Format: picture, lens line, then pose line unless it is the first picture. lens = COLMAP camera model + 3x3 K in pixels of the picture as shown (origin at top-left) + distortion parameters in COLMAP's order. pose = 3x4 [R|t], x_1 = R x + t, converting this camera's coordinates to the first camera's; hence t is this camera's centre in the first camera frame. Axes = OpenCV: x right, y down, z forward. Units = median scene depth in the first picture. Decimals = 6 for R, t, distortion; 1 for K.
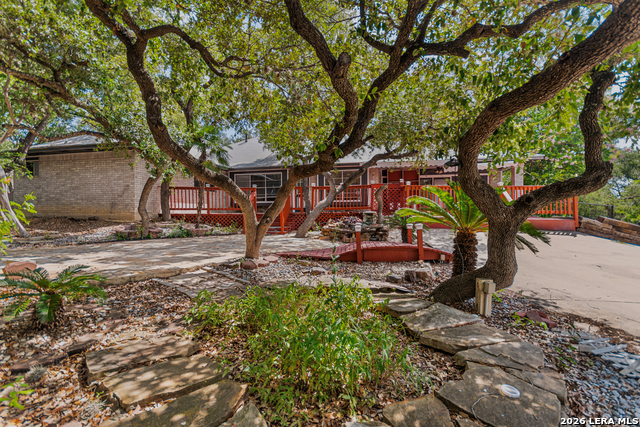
lens RADIAL K [[279.8, 0, 317.7], [0, 279.8, 215.2], [0, 0, 1]] dist [0.009843, 0.000569]
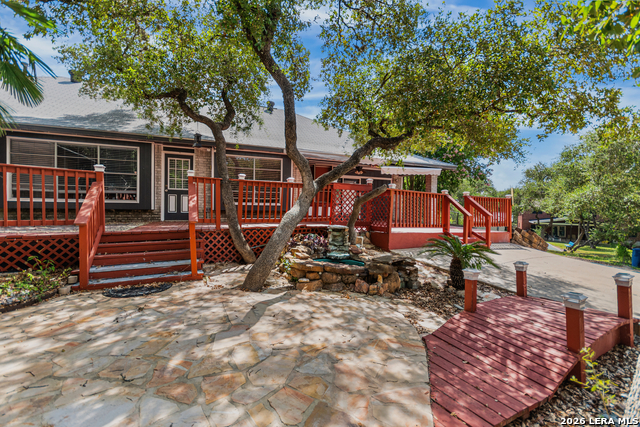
lens RADIAL K [[279.8, 0, 319.7], [0, 279.8, 214.7], [0, 0, 1]] dist [0.009843, 0.000569]
pose [[0.817333, 0.003181, 0.576156, -0.221529], [-0.009929, 0.999914, 0.008564, -0.043938], [-0.576080, -0.012720, 0.817295, 0.498460]]
